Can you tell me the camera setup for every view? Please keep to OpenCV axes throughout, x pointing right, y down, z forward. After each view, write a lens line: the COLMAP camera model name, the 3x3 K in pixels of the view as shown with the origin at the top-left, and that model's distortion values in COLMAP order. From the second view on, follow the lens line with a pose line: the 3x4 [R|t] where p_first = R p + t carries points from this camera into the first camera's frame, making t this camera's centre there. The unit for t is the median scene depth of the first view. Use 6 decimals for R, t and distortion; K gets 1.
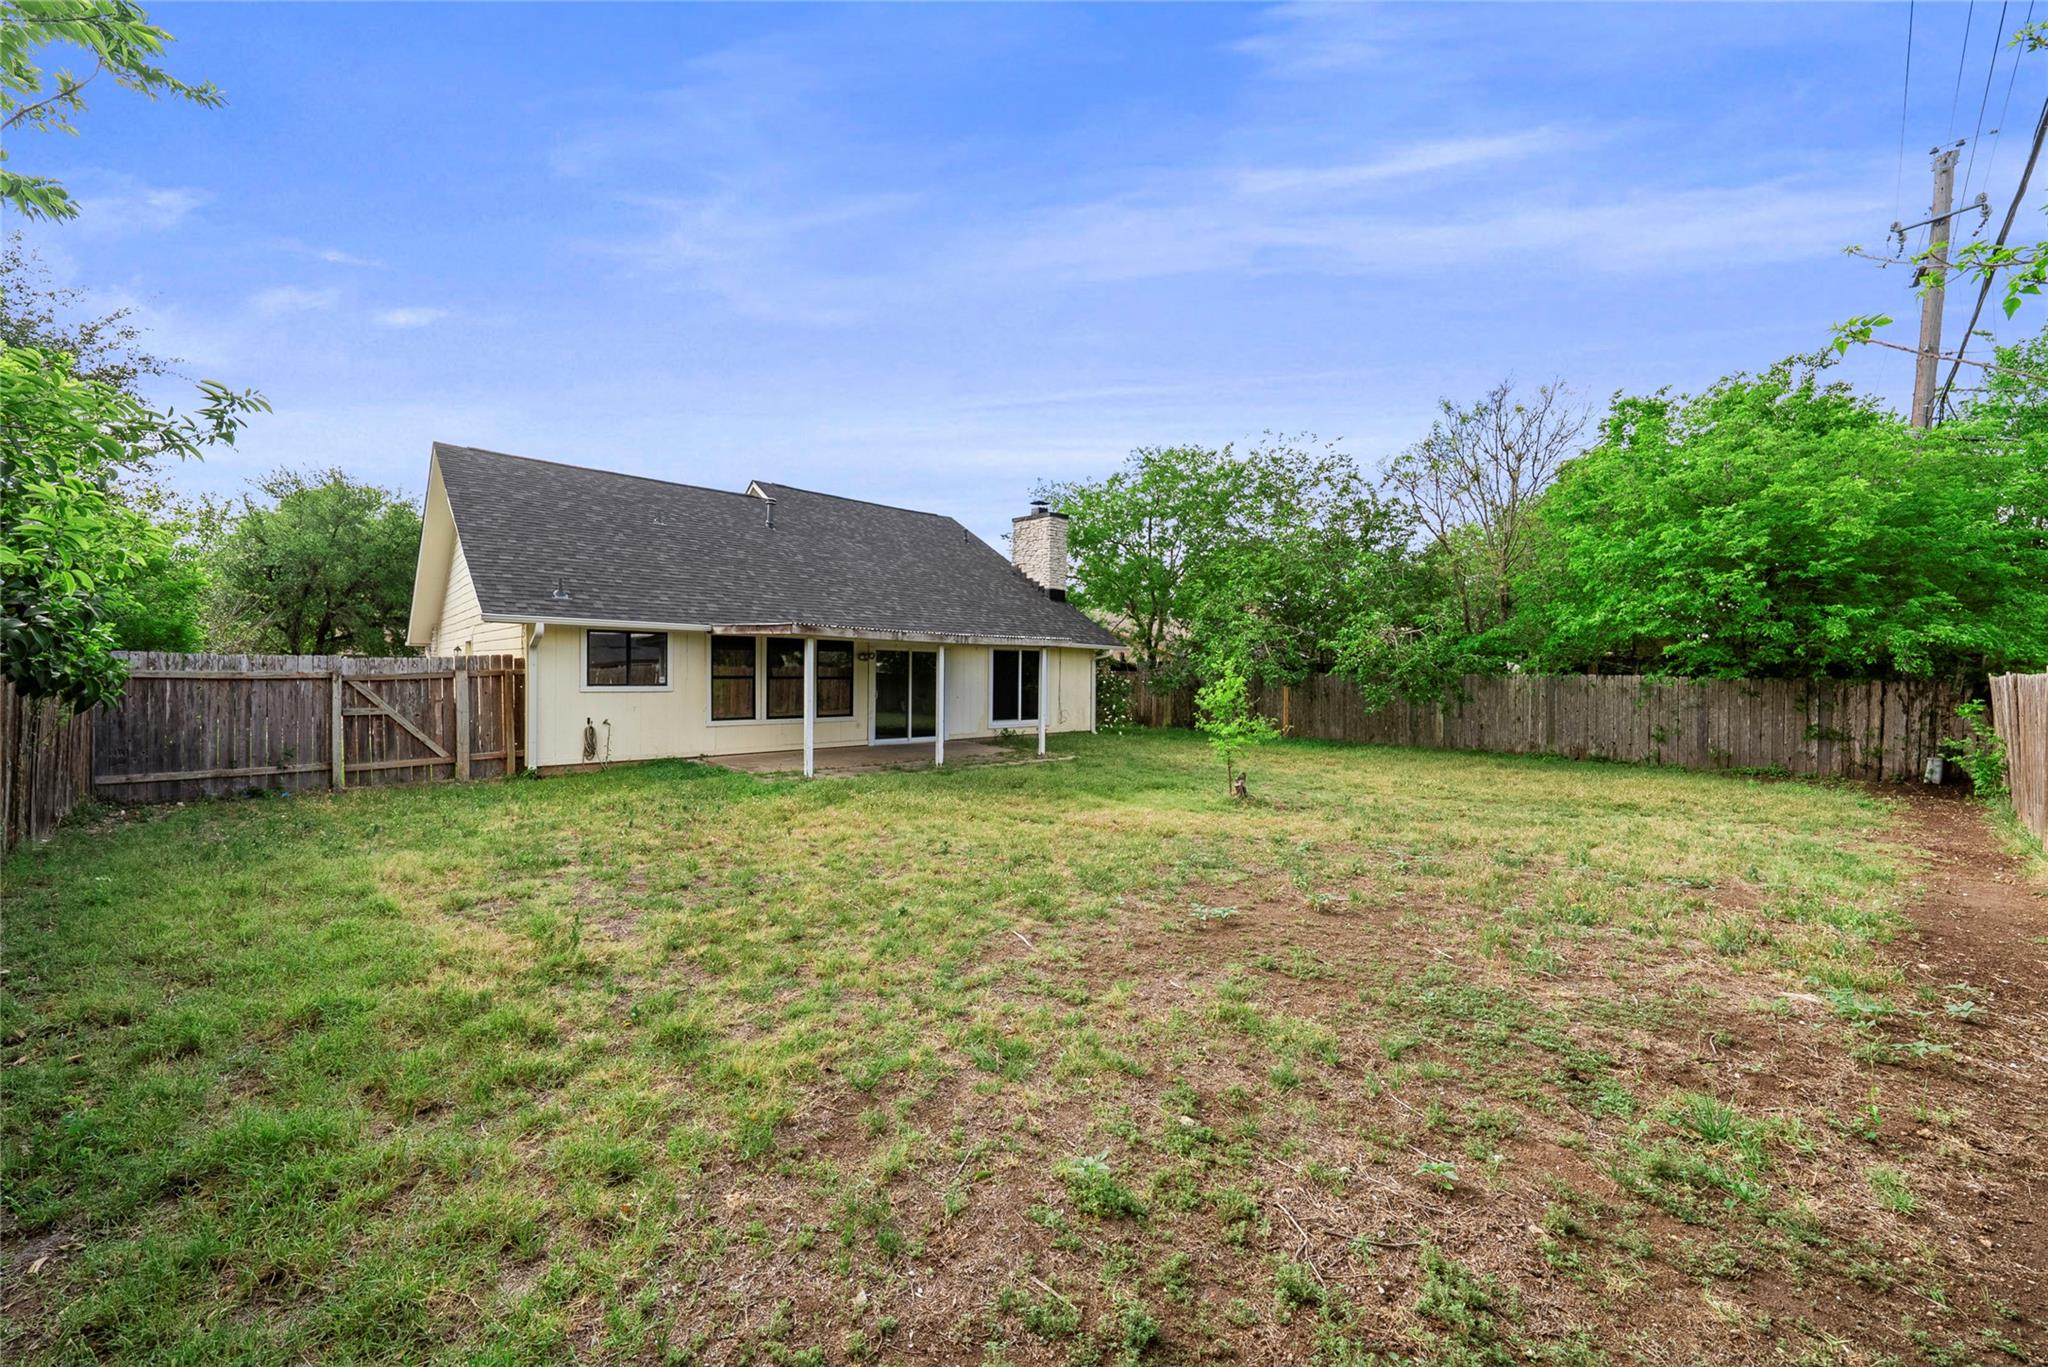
lens RADIAL K [[758.4, 0, 1024.1], [0, 758.4, 680.5], [0, 0, 1]] dist [0.000229, 0.000004]
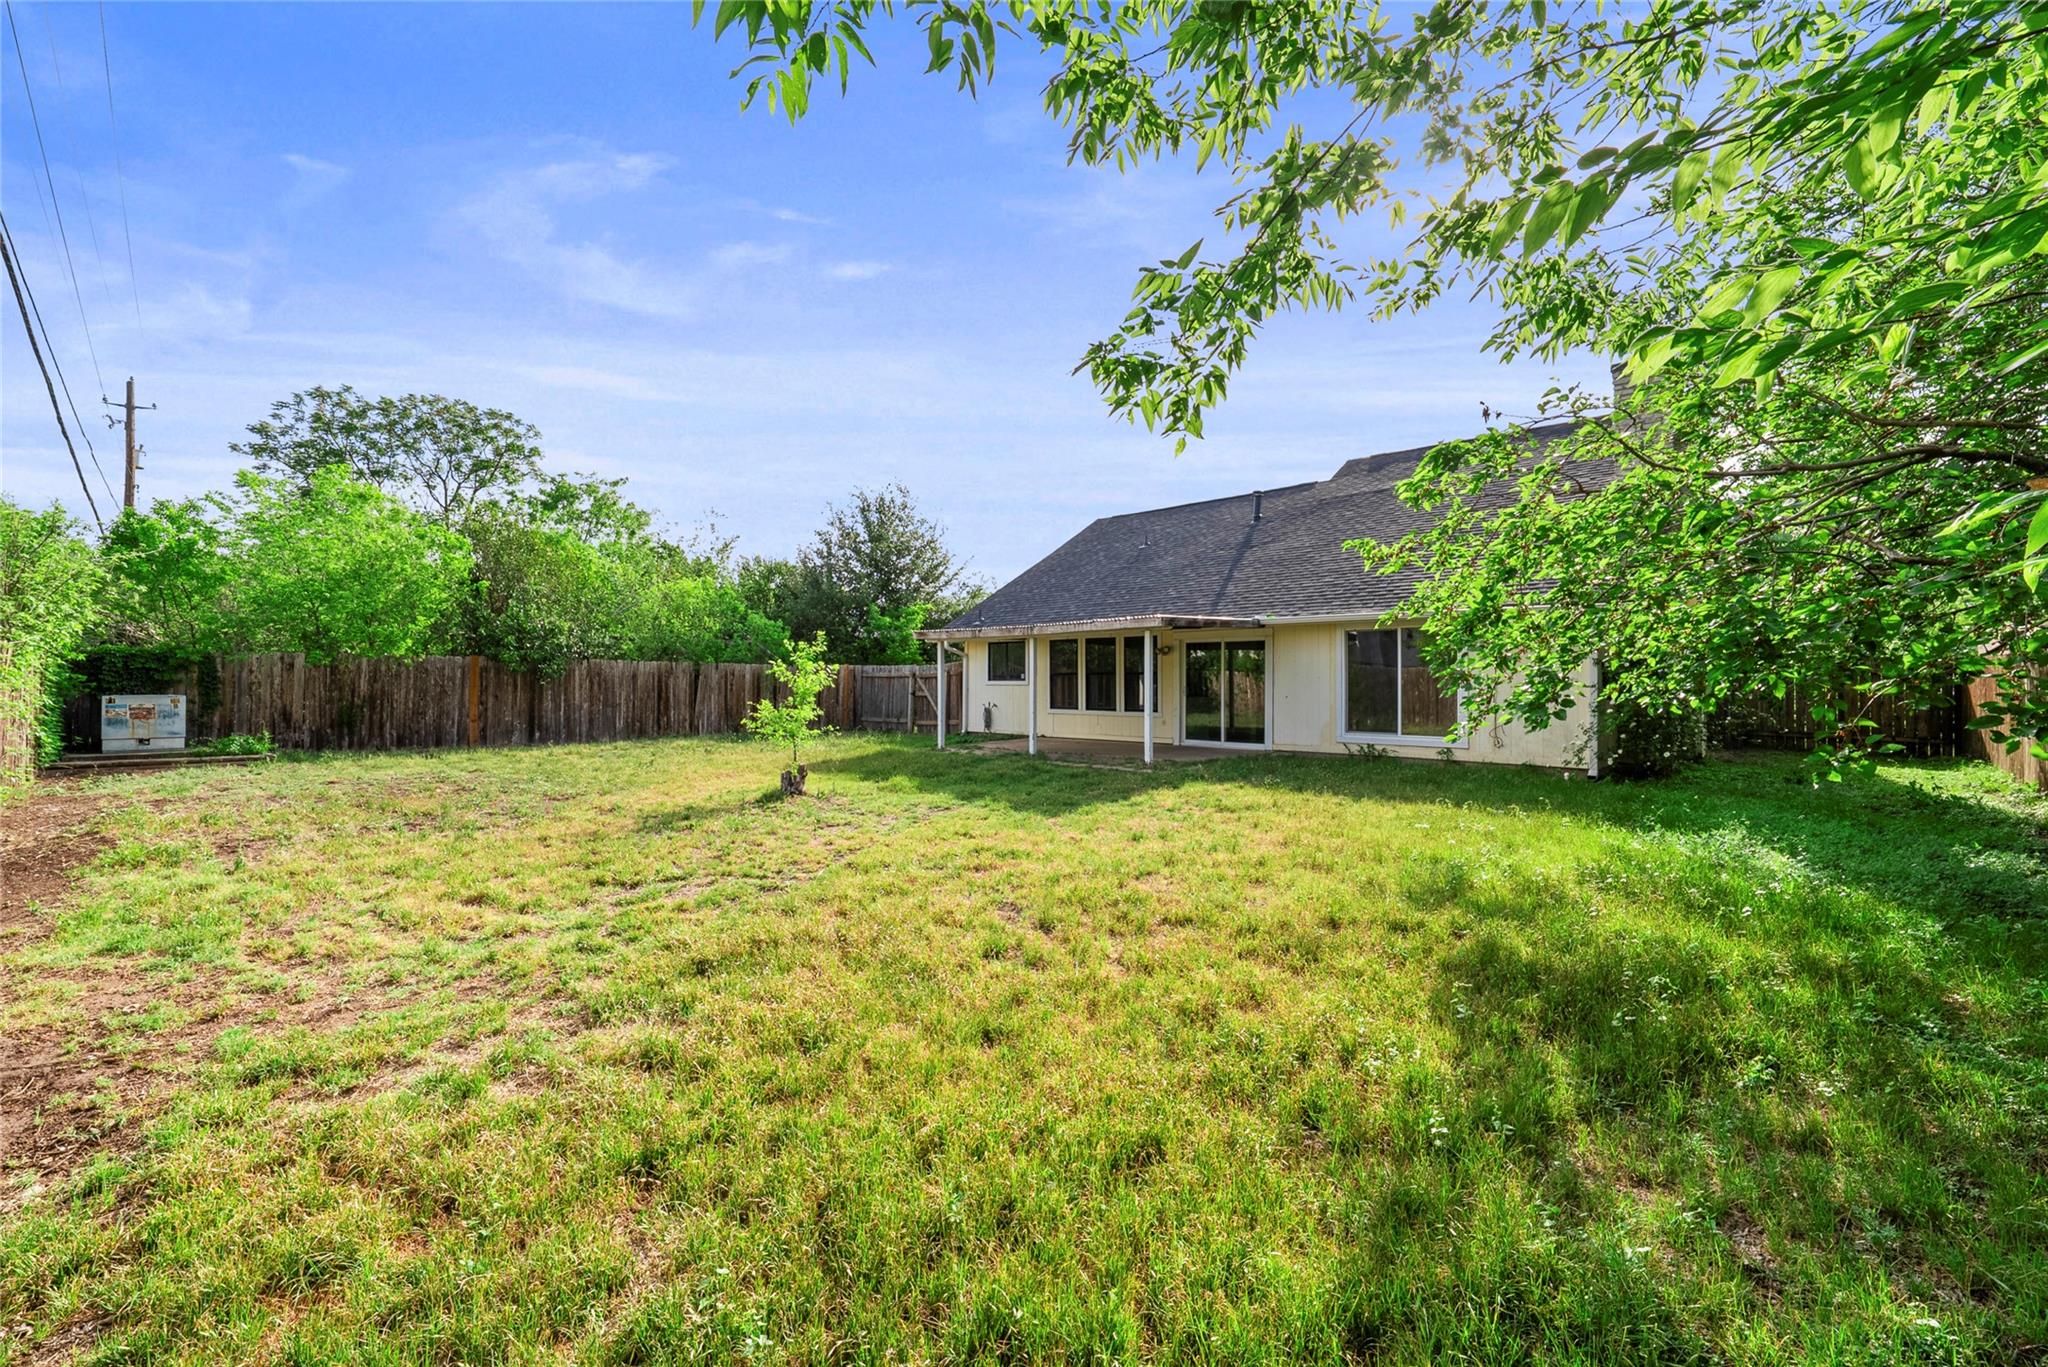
lens RADIAL K [[857.1, 0, 1027.8], [0, 857.1, 682.1], [0, 0, 1]] dist [0.000797, 0.000056]
pose [[0.036192, -0.004799, -0.999333, 0.907677], [-0.001613, 0.999987, -0.004861, 0.014386], [0.999344, 0.001788, 0.036184, 0.833920]]
